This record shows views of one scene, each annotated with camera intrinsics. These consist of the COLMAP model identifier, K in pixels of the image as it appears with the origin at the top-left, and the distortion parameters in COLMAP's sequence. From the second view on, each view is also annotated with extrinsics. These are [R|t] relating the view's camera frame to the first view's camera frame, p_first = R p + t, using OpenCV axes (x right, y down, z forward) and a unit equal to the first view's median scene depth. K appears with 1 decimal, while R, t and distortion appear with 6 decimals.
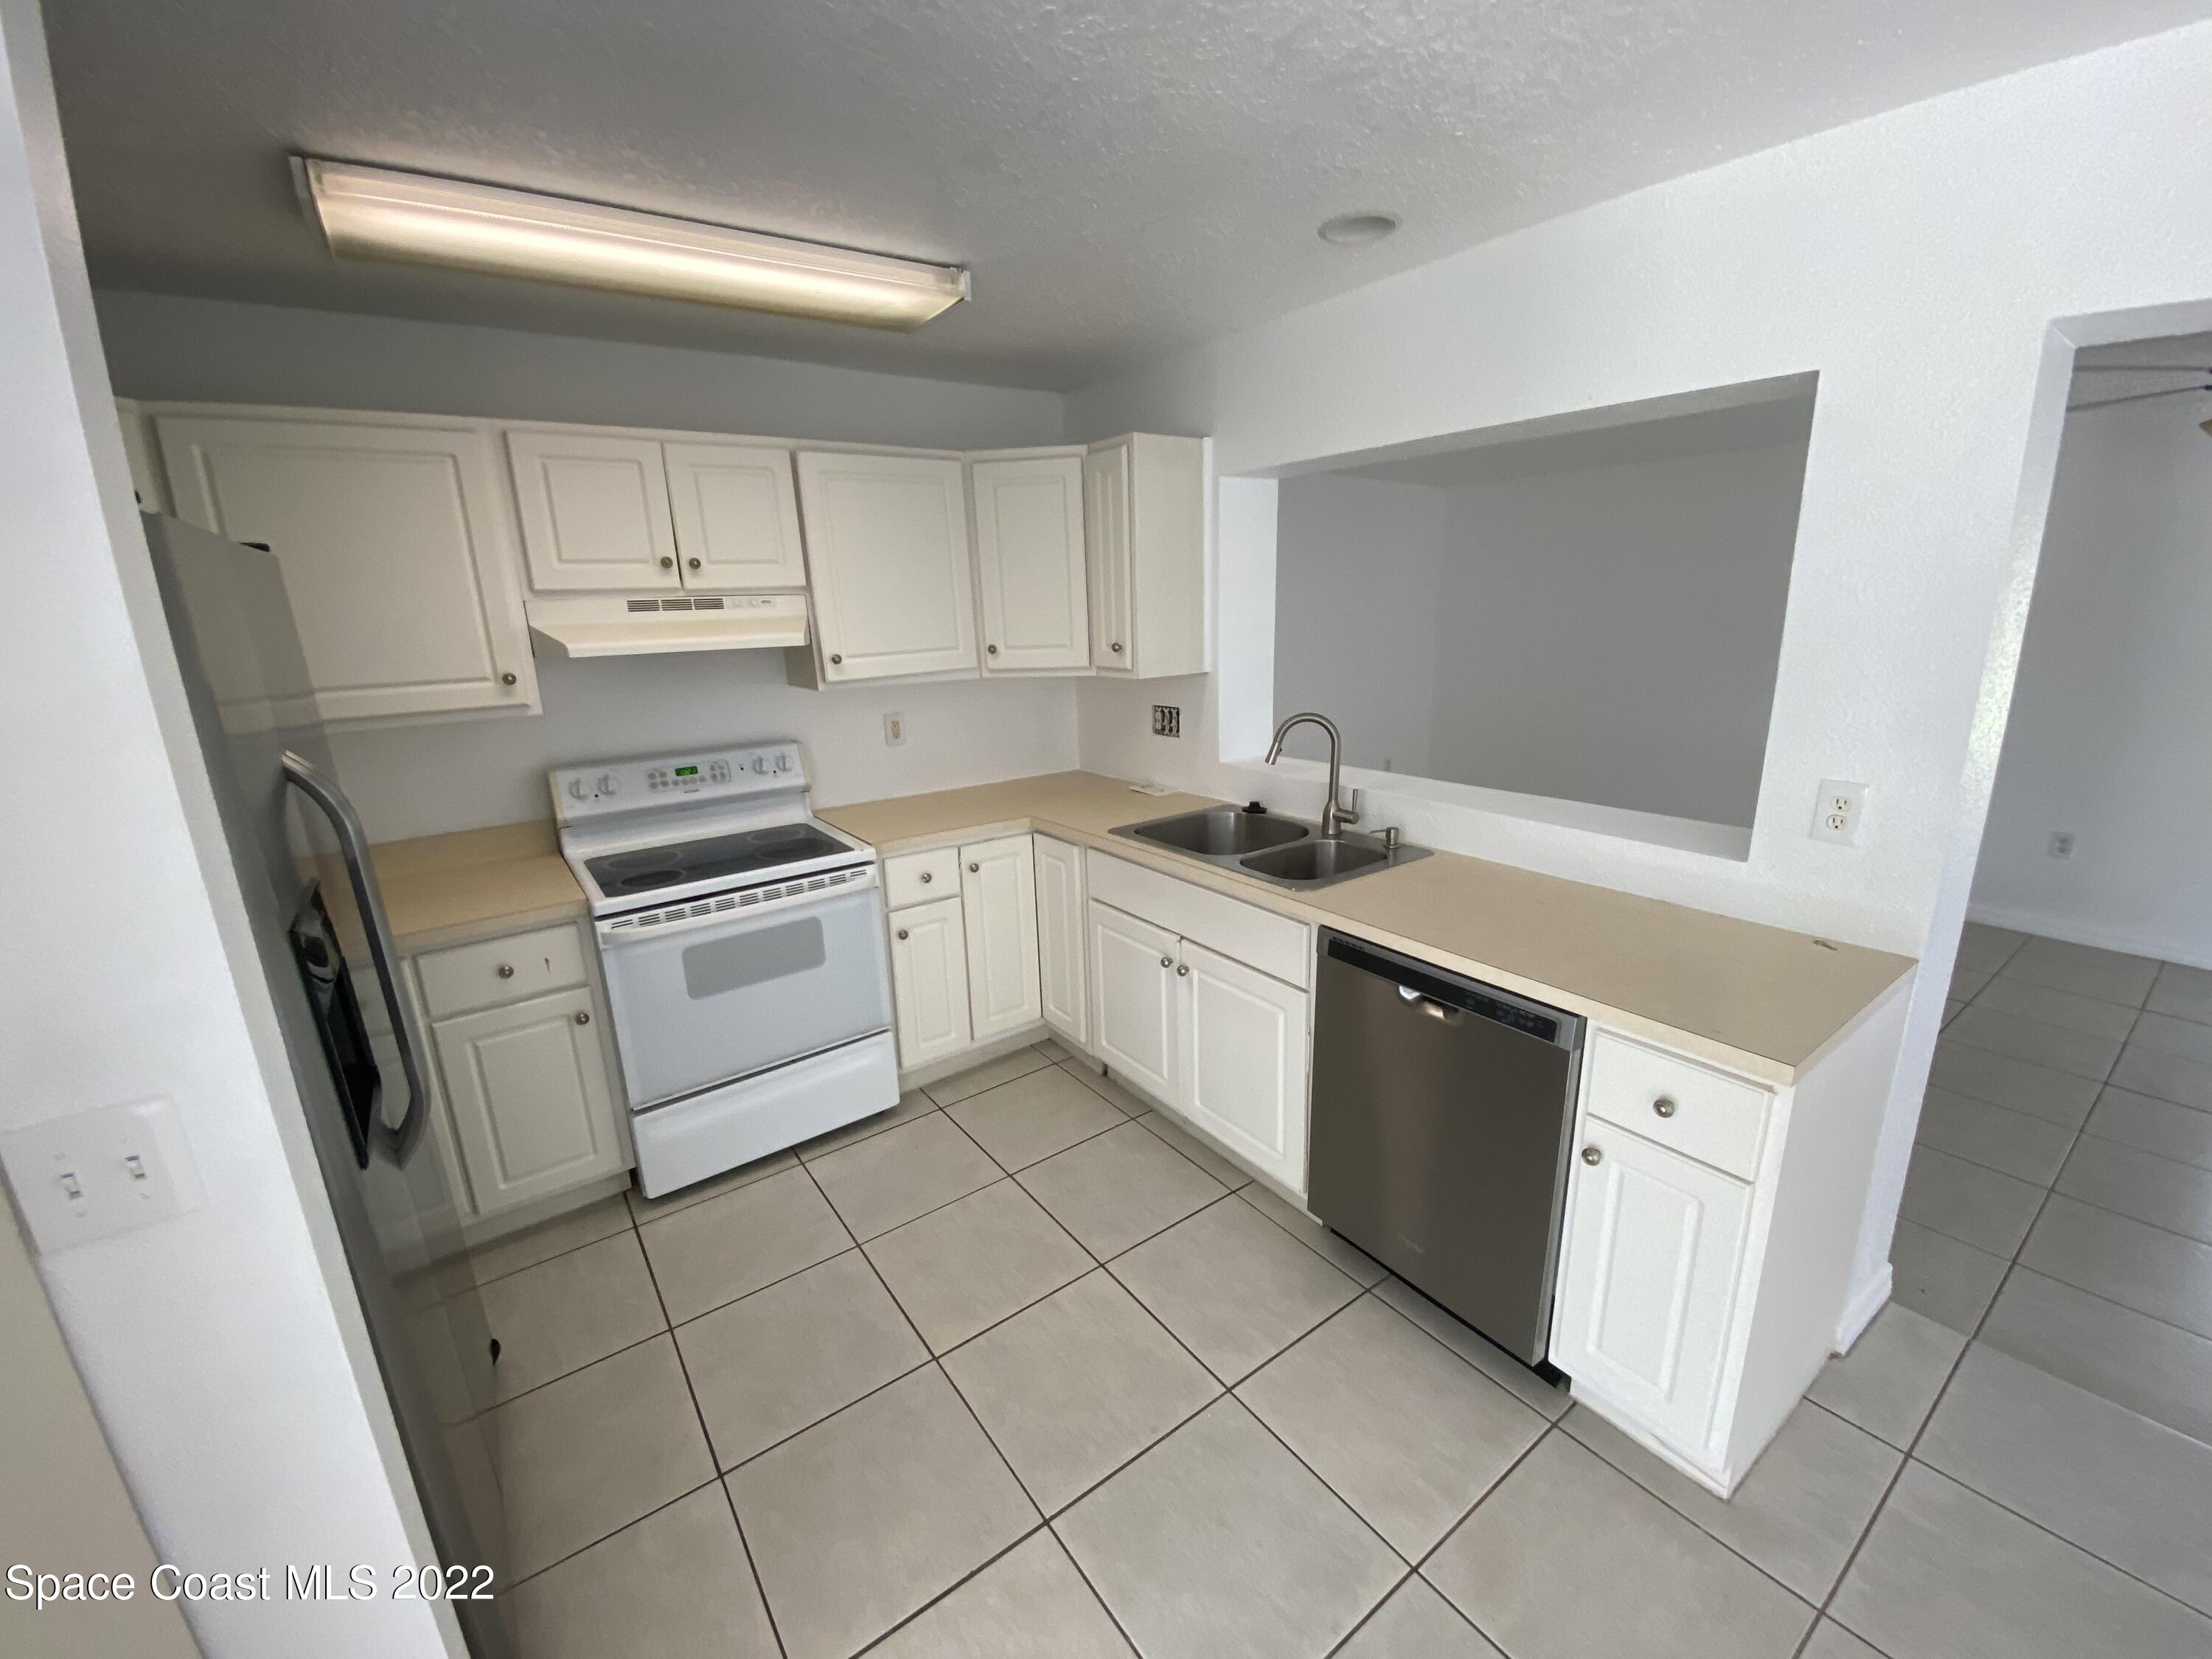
lens RADIAL K [[898.3, 0, 1102.5], [0, 898.3, 833.4], [0, 0, 1]] dist [0.044520, -0.041296]
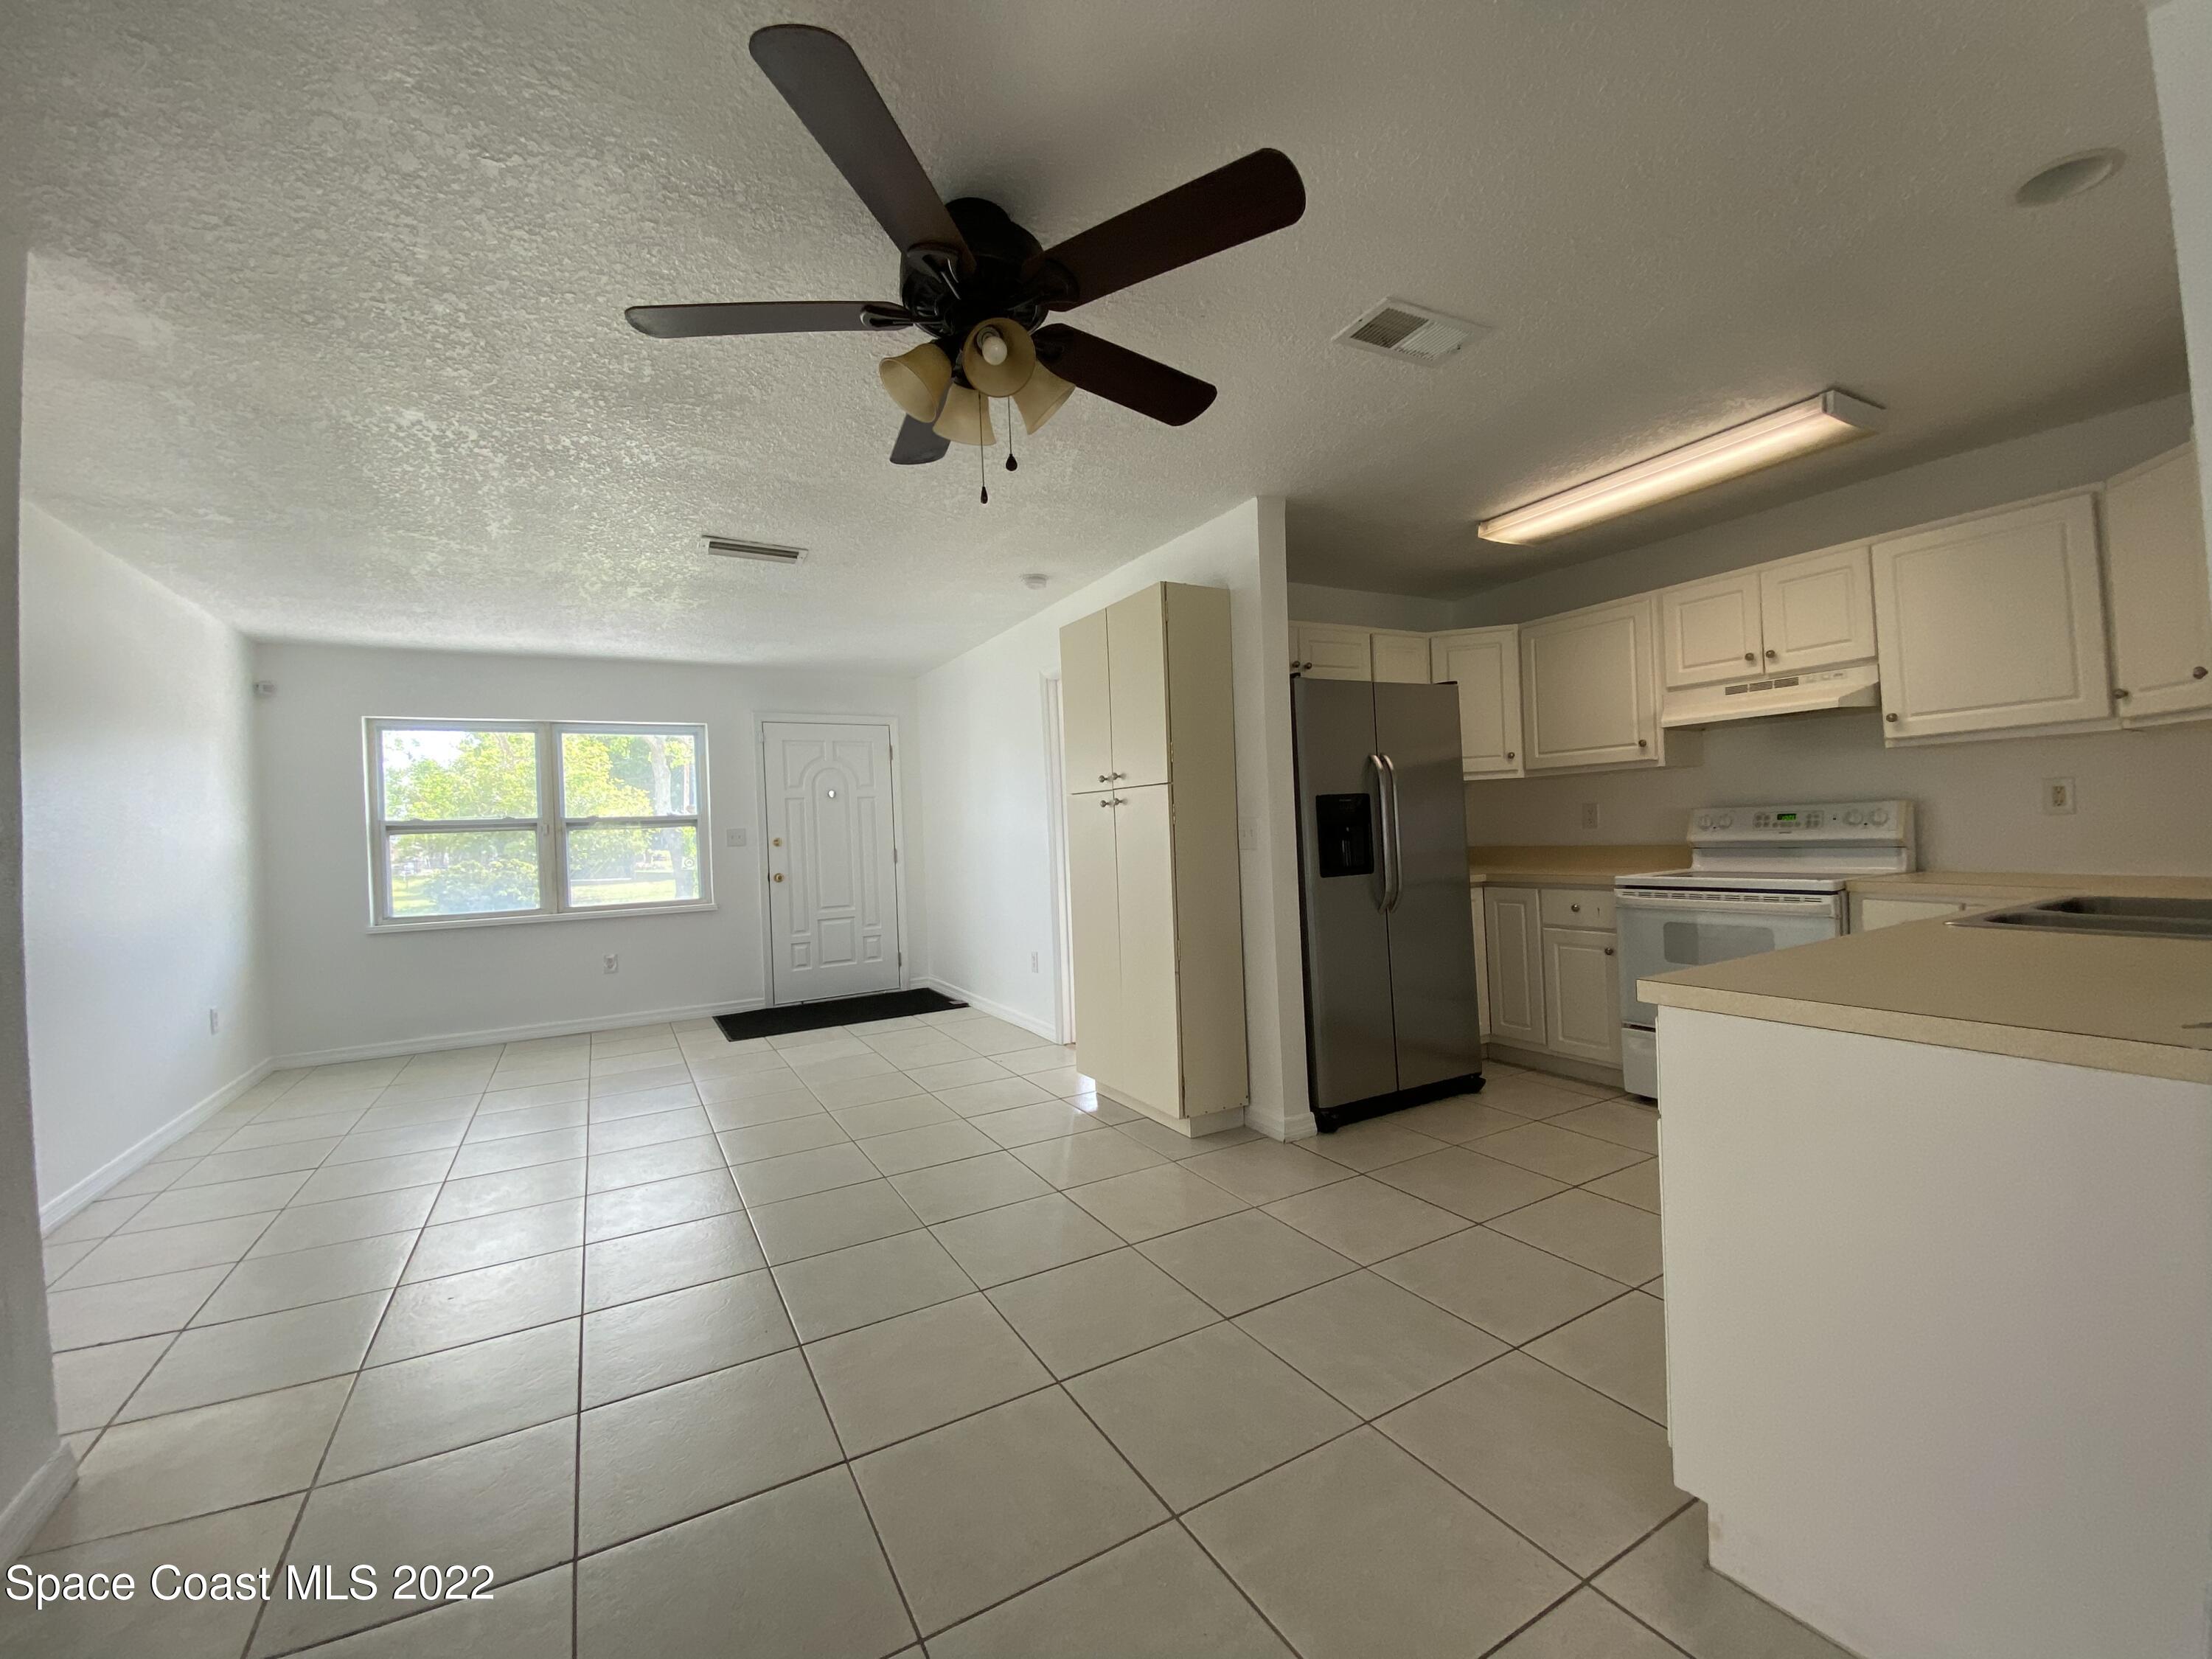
lens RADIAL K [[901.9, 0, 1100.9], [0, 901.9, 828.6], [0, 0, 1]] dist [0.016016, -0.017620]
pose [[-0.121050, 0.037030, -0.991955, 0.955721], [-0.205437, 0.976734, 0.061532, 0.069674], [0.971155, 0.211233, -0.110626, 0.238523]]
